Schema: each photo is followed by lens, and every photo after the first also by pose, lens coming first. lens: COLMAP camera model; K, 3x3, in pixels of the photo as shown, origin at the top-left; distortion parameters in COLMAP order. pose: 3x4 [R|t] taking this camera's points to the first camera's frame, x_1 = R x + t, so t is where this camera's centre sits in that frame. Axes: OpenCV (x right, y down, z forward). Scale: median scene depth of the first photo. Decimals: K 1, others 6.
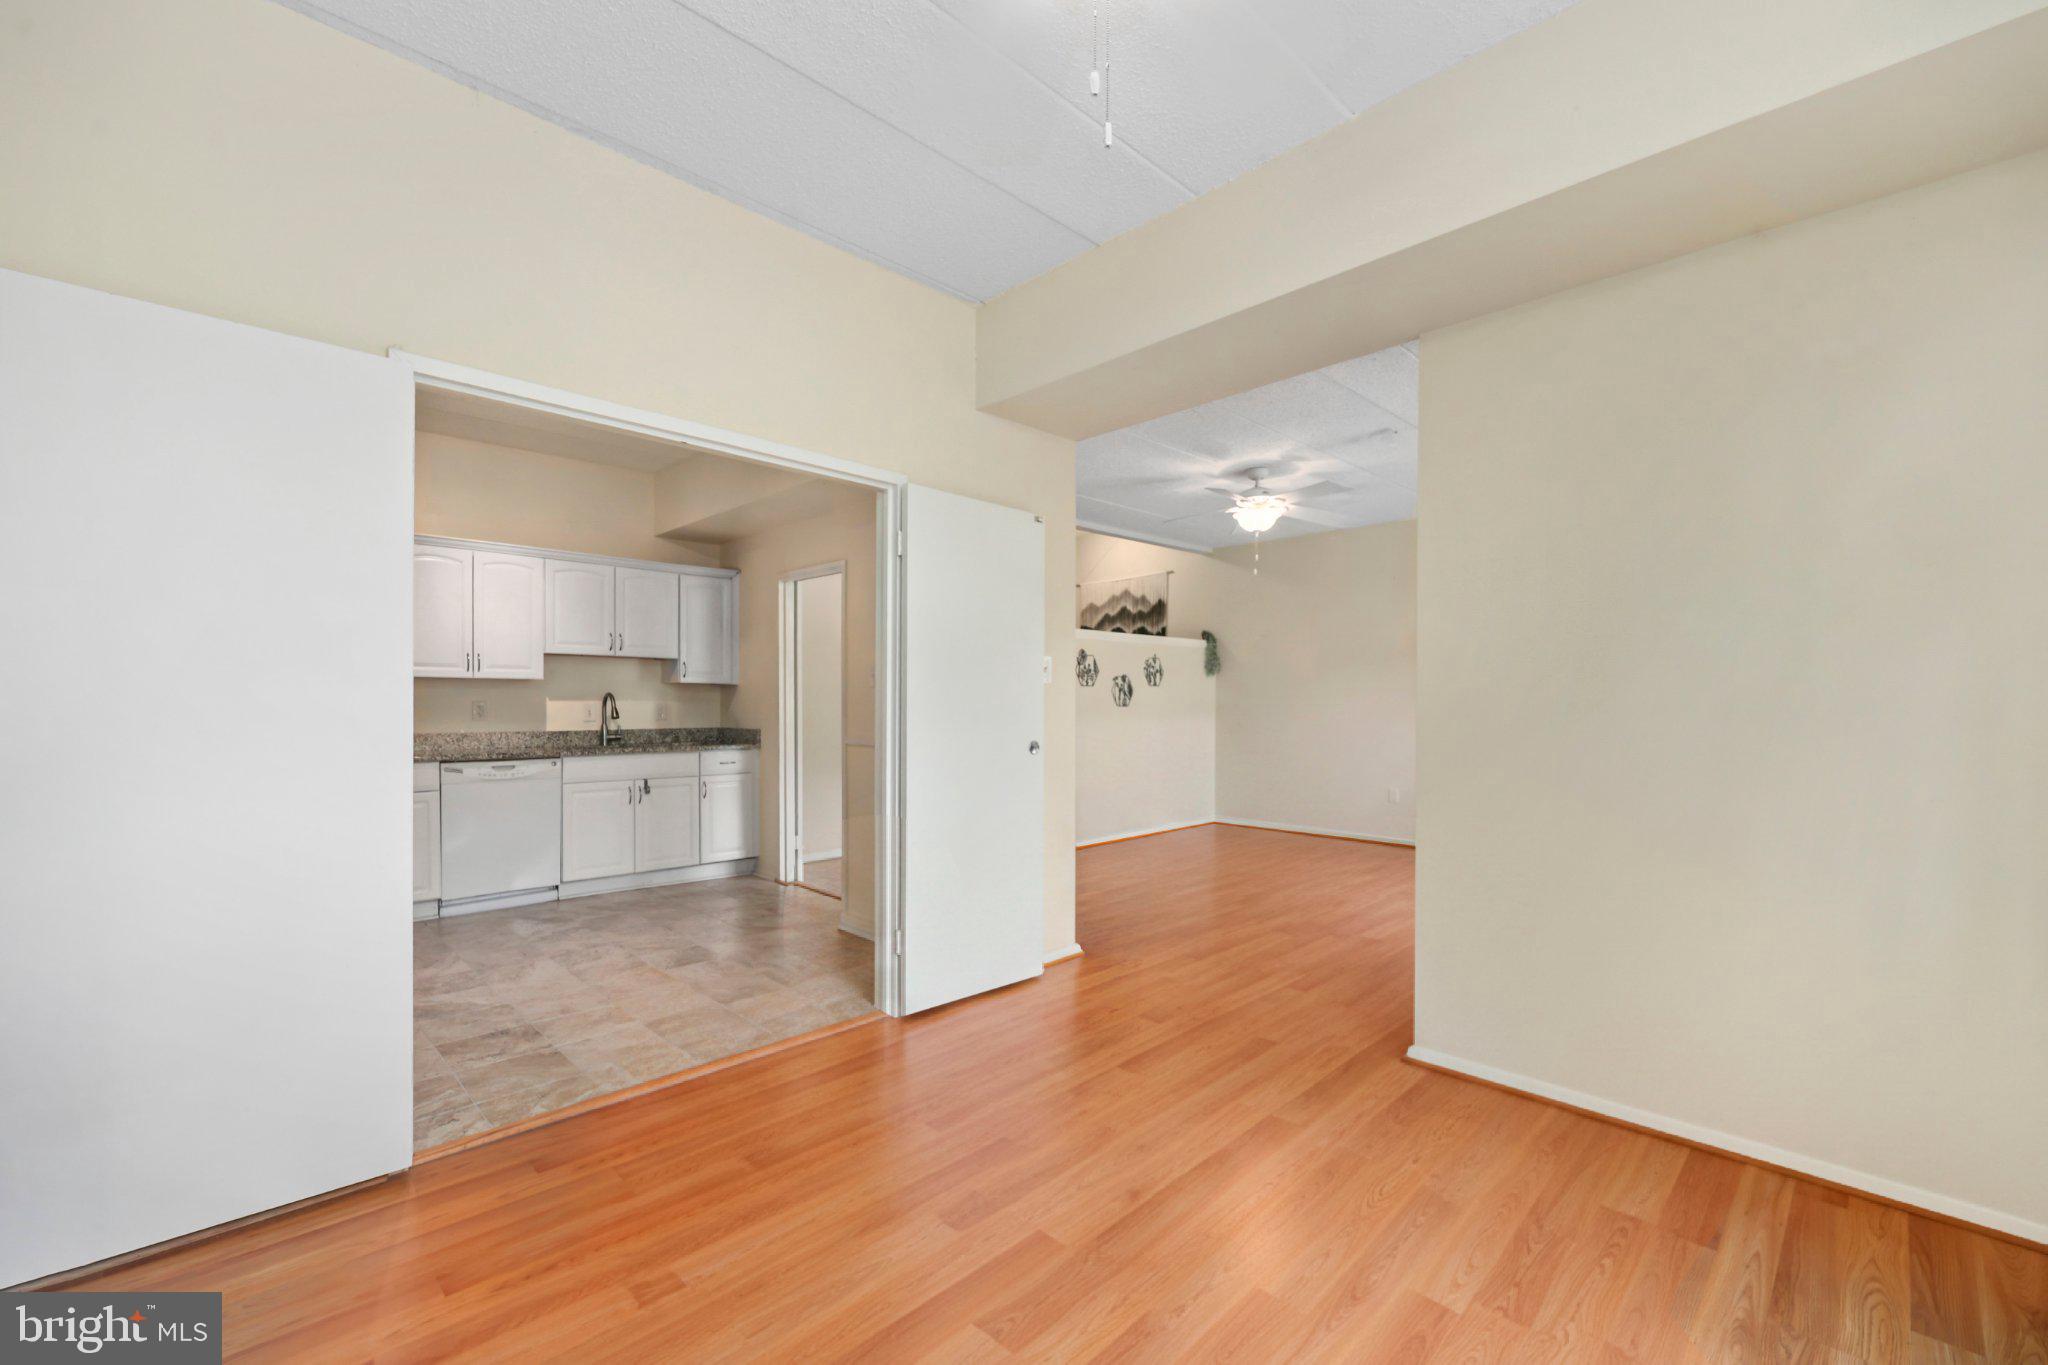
lens RADIAL K [[856.4, 0, 1005.5], [0, 856.4, 724.7], [0, 0, 1]] dist [0.006669, -0.000354]
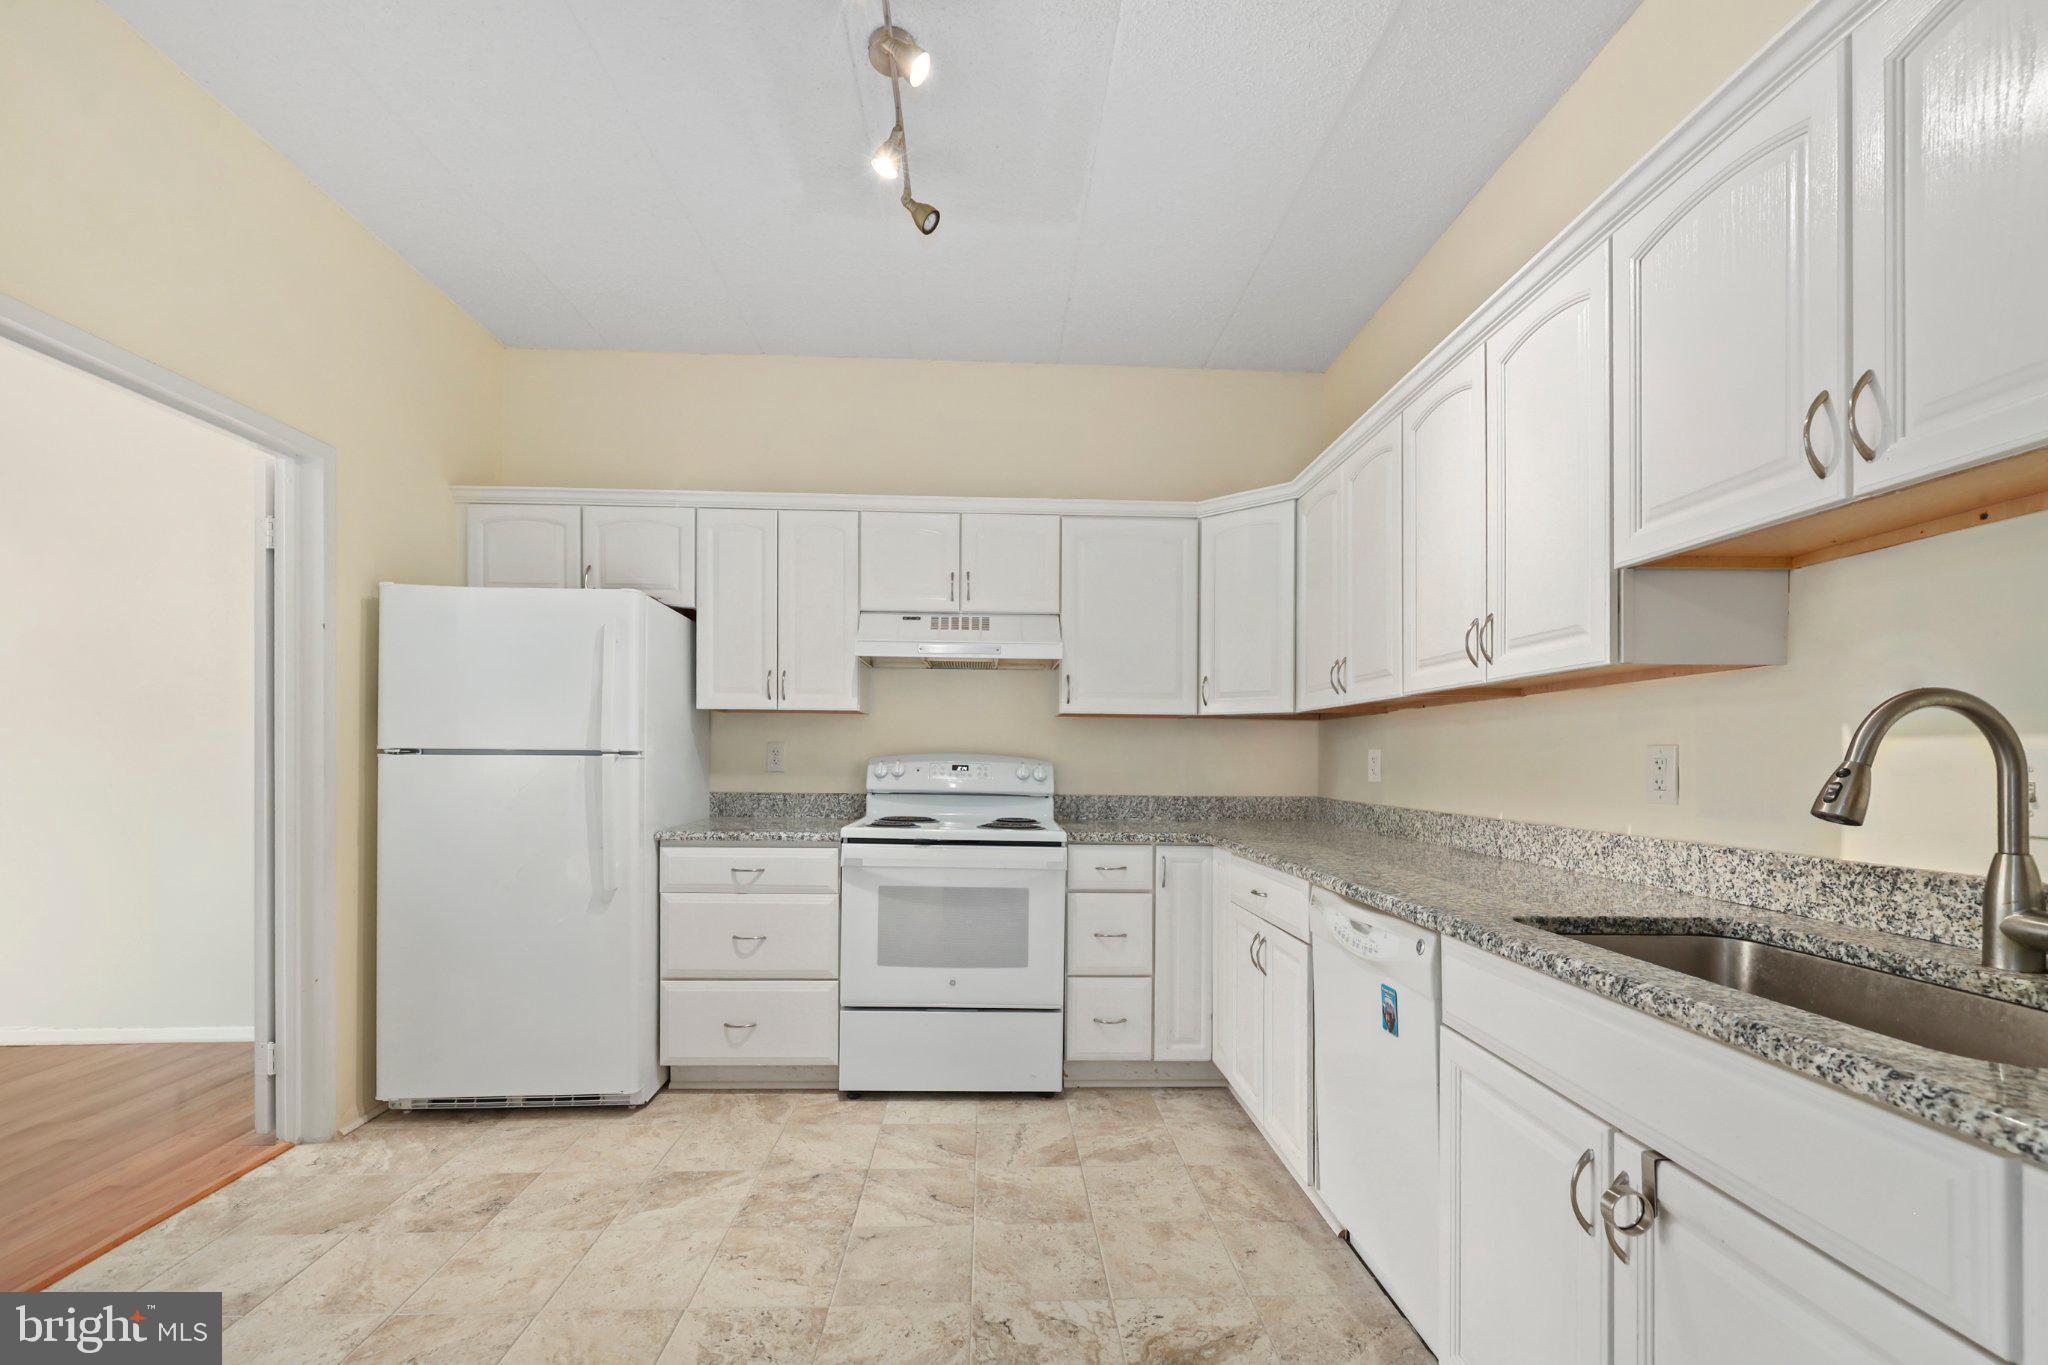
lens RADIAL K [[856.4, 0, 1007.5], [0, 856.4, 754.1], [0, 0, 1]] dist [0.006669, -0.000354]
pose [[-0.659312, -0.008713, -0.751819, -0.188978], [-0.026434, 0.999583, 0.011598, -0.020477], [0.751405, 0.027521, -0.659268, 1.012916]]
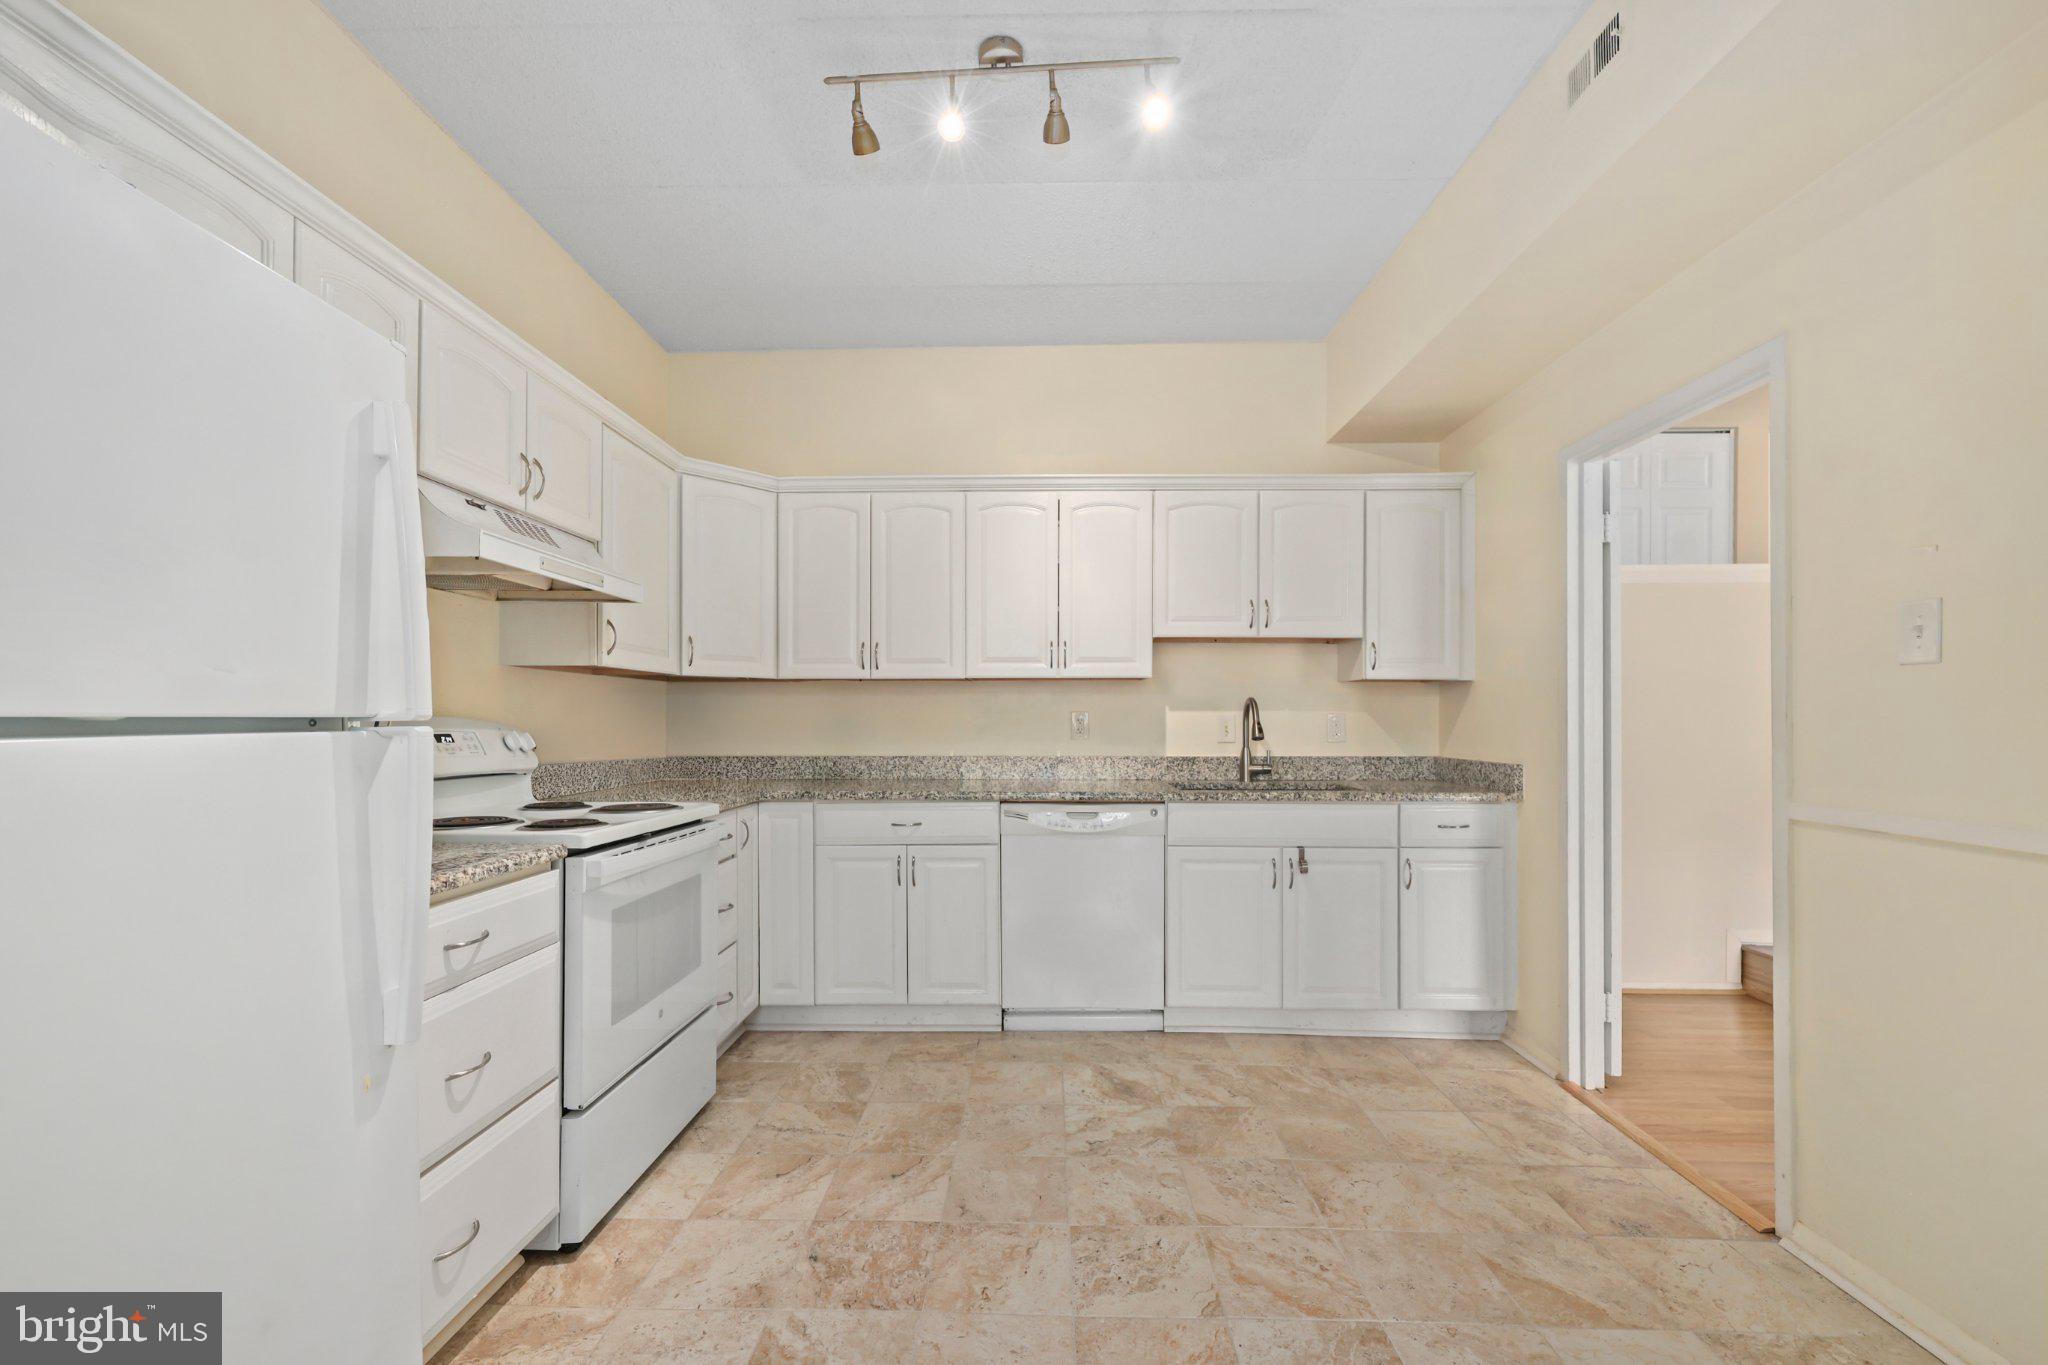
lens RADIAL K [[856.4, 0, 1030.1], [0, 856.4, 703.5], [0, 0, 1]] dist [0.006669, -0.000354]
pose [[0.719432, -0.010523, -0.694483, -0.151811], [-0.017806, 0.999277, -0.033588, -0.009652], [0.694334, 0.036531, 0.718725, 0.460316]]
